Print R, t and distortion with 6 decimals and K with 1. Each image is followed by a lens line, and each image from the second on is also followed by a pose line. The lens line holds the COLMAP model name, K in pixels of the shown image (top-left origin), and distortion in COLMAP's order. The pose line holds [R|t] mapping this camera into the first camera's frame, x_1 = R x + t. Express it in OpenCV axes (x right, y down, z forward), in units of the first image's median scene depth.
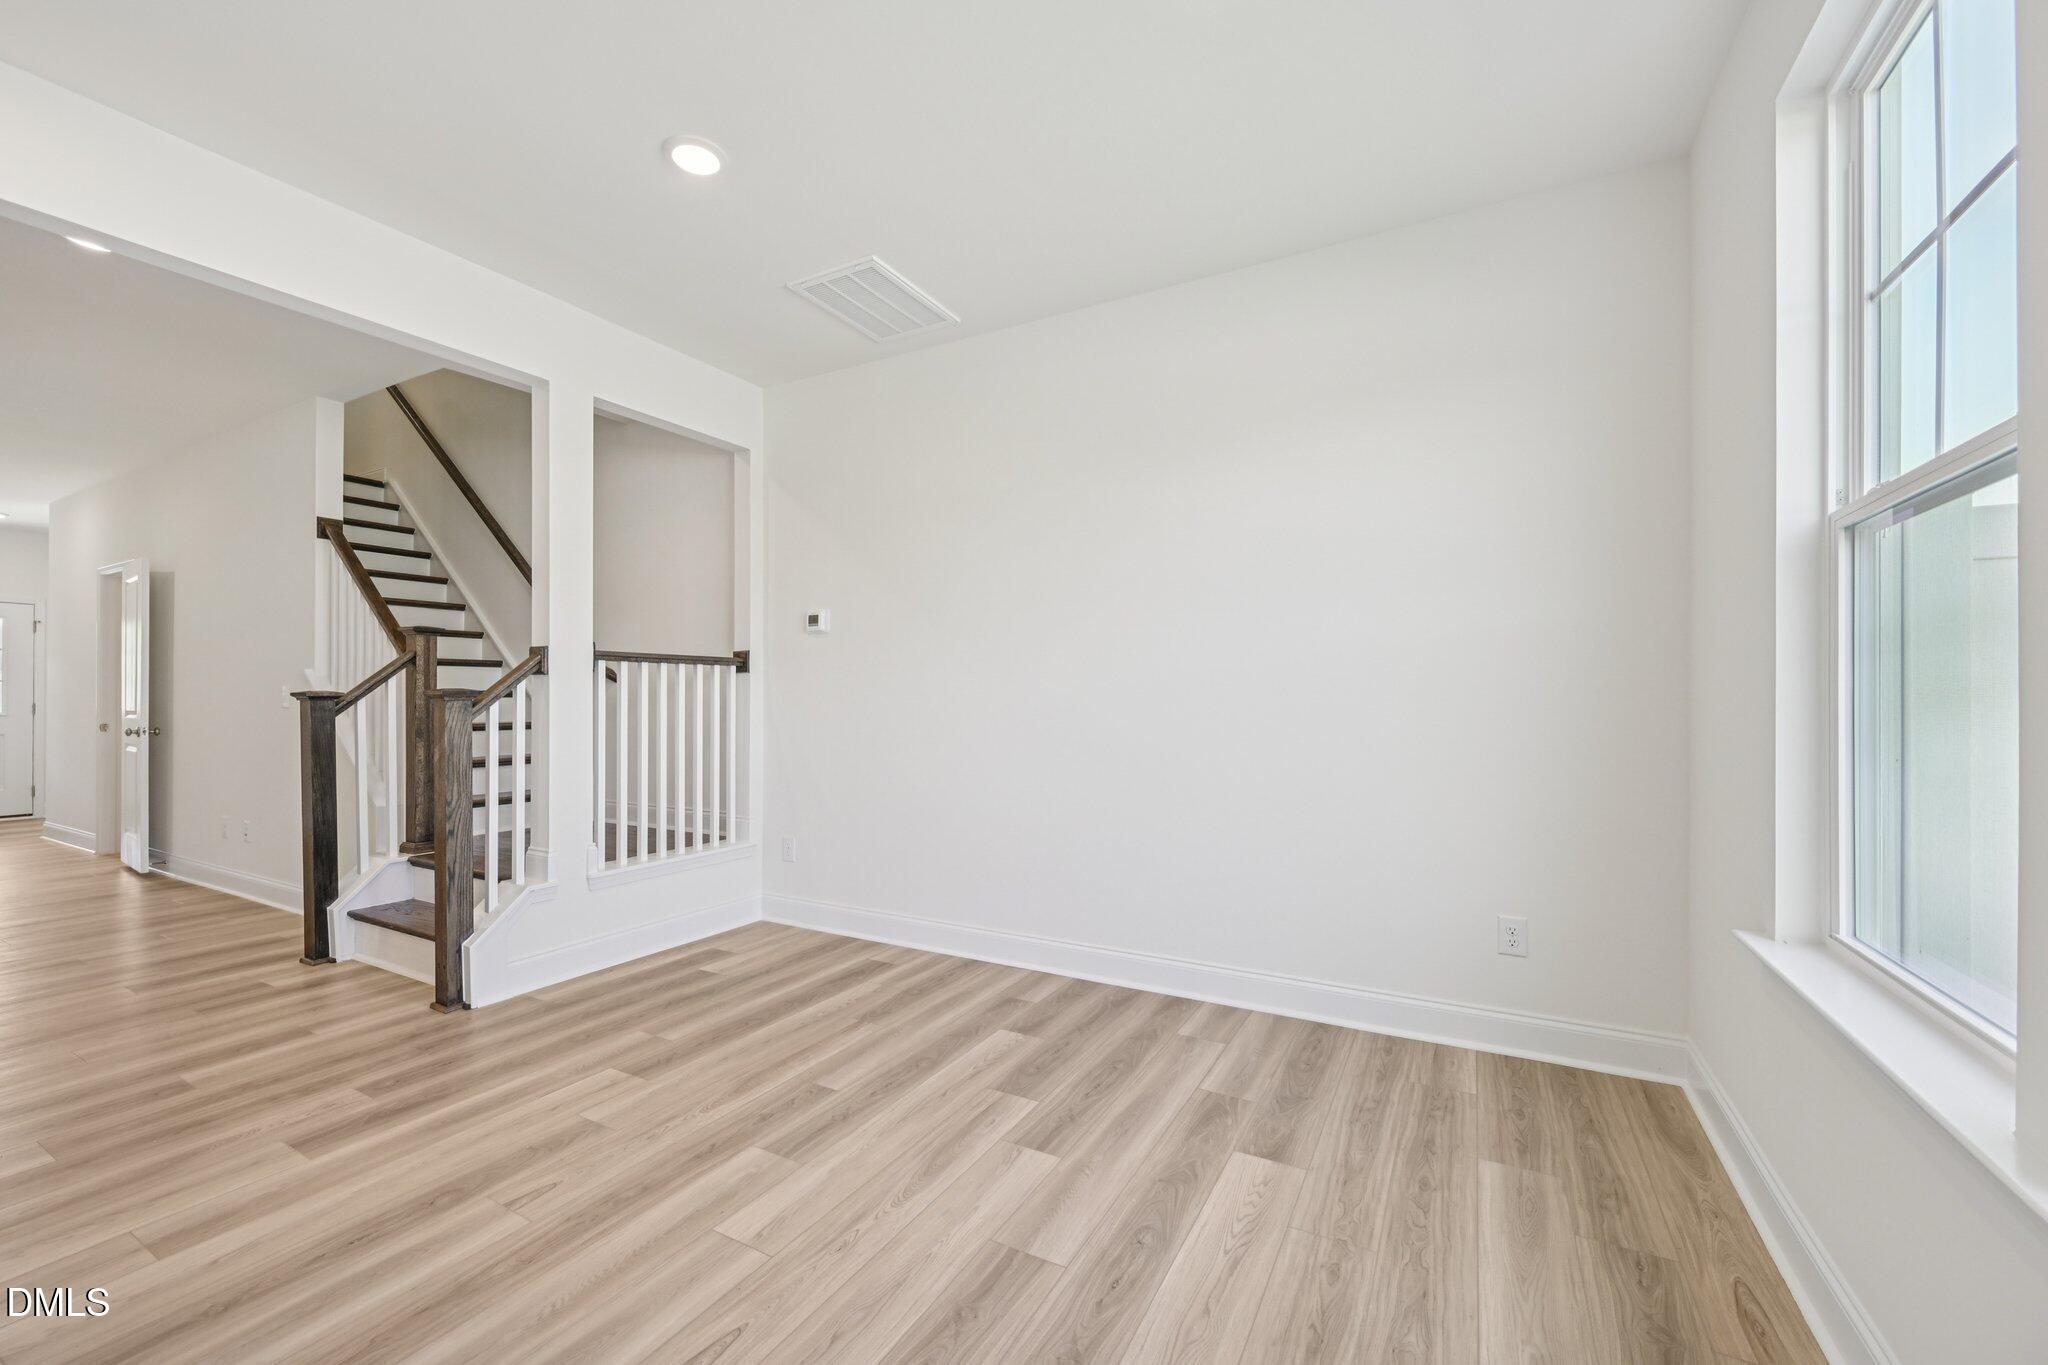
lens RADIAL K [[845.2, 0, 1029.4], [0, 845.2, 693.9], [0, 0, 1]] dist [-0.011199, -0.000088]
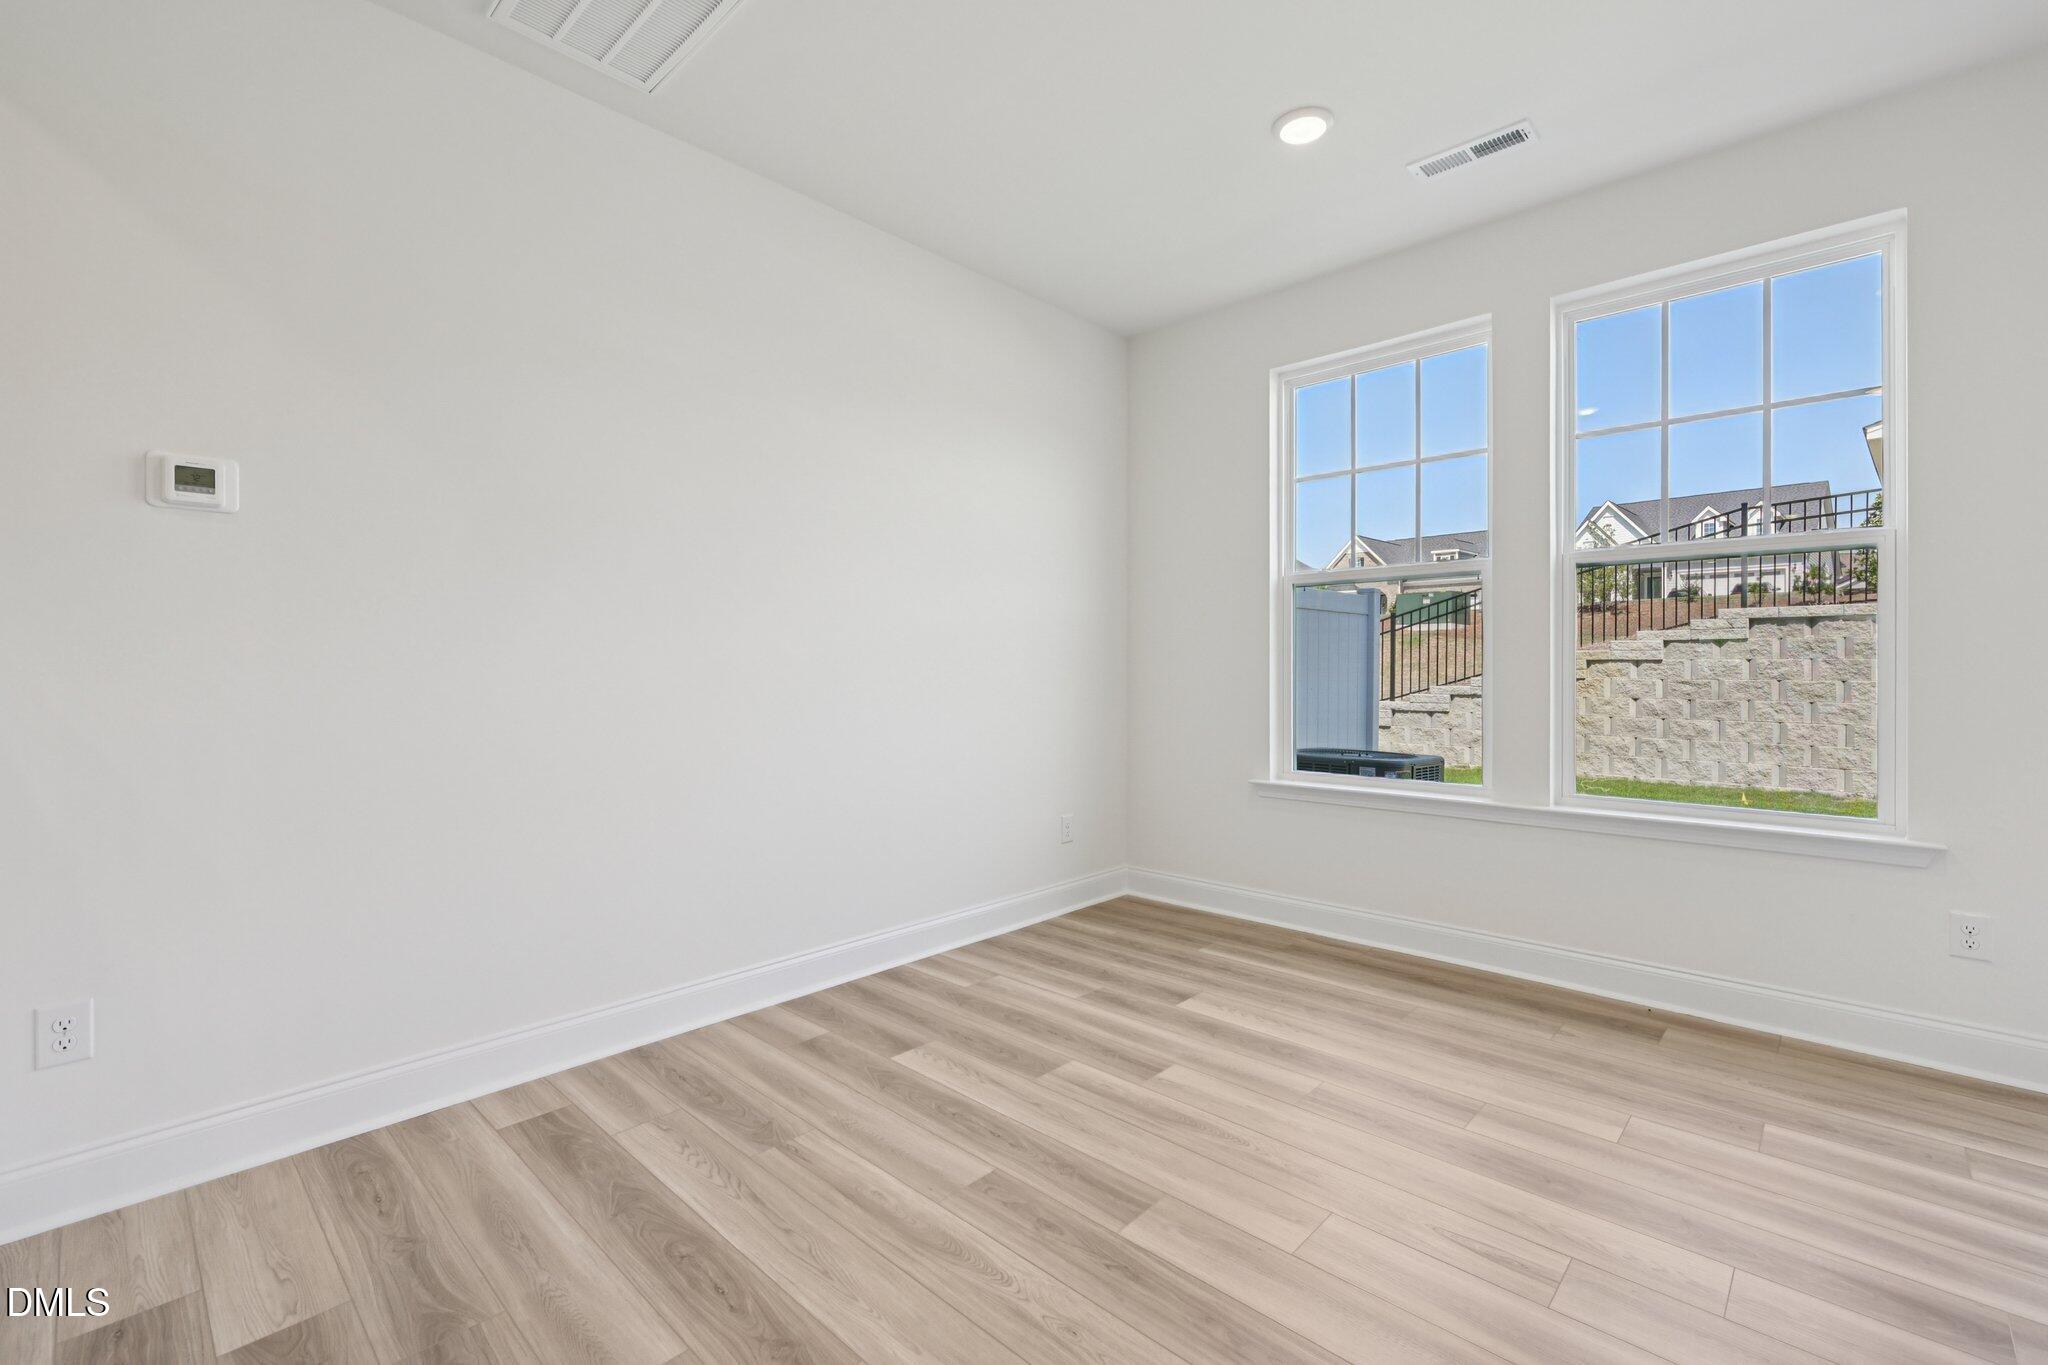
lens RADIAL K [[890.1, 0, 1021.9], [0, 890.1, 678.0], [0, 0, 1]] dist [0.002809, 0.000222]
pose [[0.235682, -0.008802, 0.971790, -0.909496], [-0.002314, 0.999951, 0.009618, 0.015649], [-0.971827, -0.004516, 0.235650, 0.713773]]
